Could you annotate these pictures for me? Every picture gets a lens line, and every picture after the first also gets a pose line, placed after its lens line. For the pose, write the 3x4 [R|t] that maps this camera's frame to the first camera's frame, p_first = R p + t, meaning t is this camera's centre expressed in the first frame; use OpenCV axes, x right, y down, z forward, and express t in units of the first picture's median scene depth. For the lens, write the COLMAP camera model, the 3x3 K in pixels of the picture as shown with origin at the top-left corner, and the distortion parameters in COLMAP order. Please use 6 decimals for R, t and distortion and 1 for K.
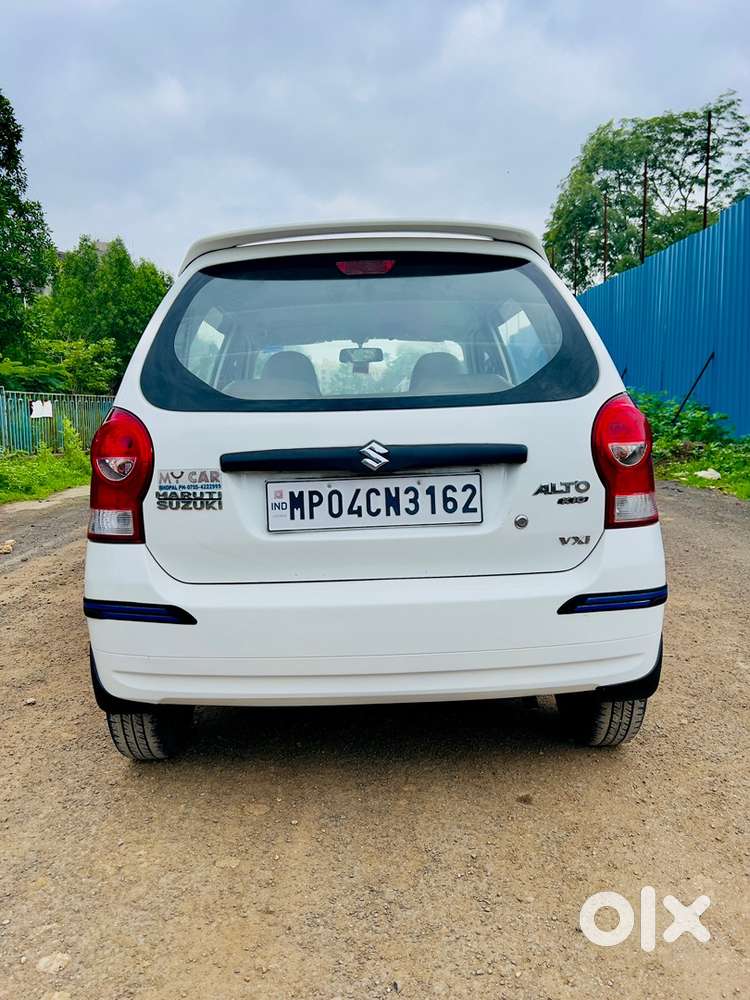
lens RADIAL K [[710.3, 0, 375.0], [0, 710.3, 500.0], [0, 0, 1]] dist [0.048332, -0.047200]
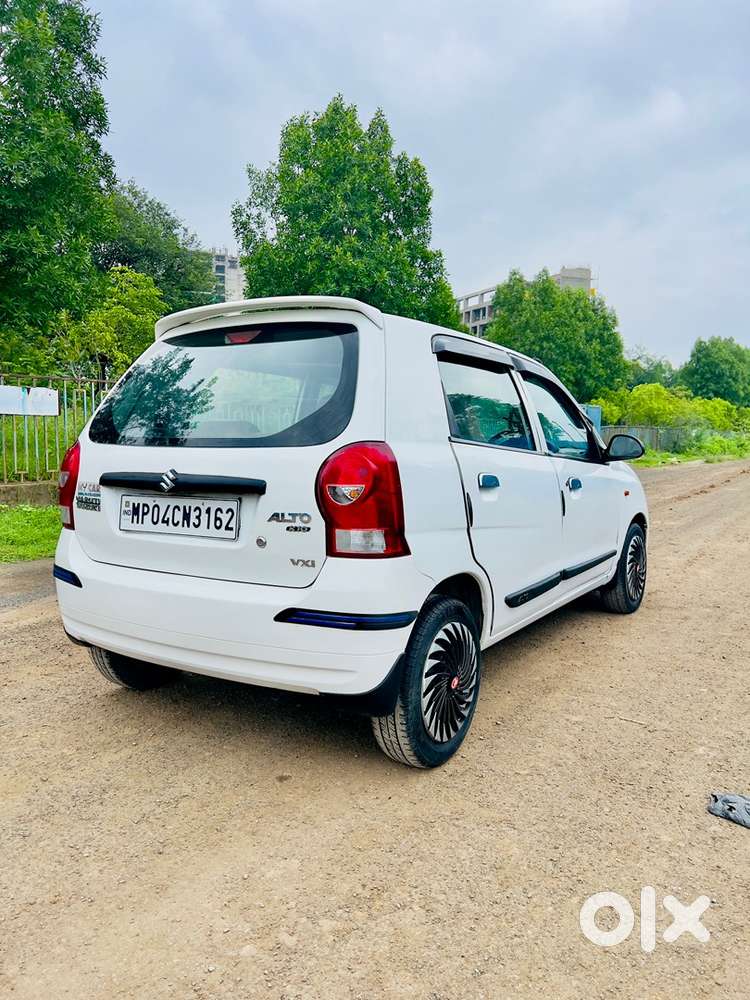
lens RADIAL K [[710.3, 0, 375.0], [0, 710.3, 500.0], [0, 0, 1]] dist [0.048332, -0.047200]
pose [[0.845662, 0.075467, -0.528357, 1.023156], [-0.092168, 0.995729, -0.005296, -0.053862], [0.525701, 0.053176, 0.849006, 0.053390]]
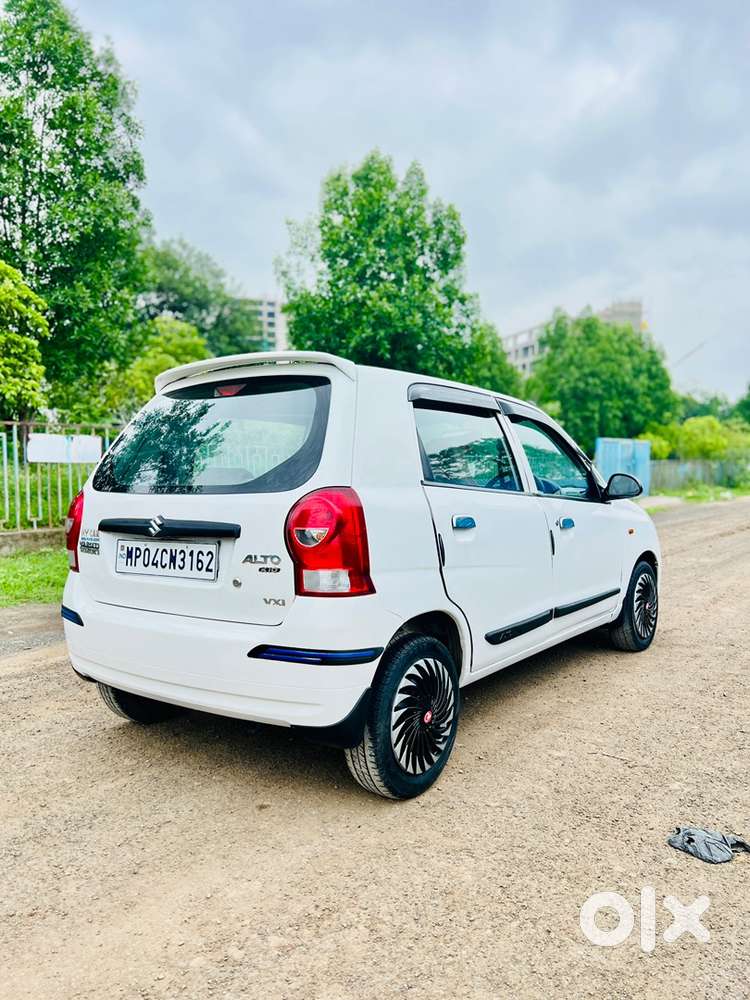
lens RADIAL K [[709.3, 0, 377.4], [0, 709.3, 522.0], [0, 0, 1]] dist [0.050169, -0.049154]
pose [[0.811128, 0.052550, -0.582503, 1.181832], [-0.081996, 0.996336, -0.024295, -0.070644], [0.579093, 0.067469, 0.812465, 0.074810]]
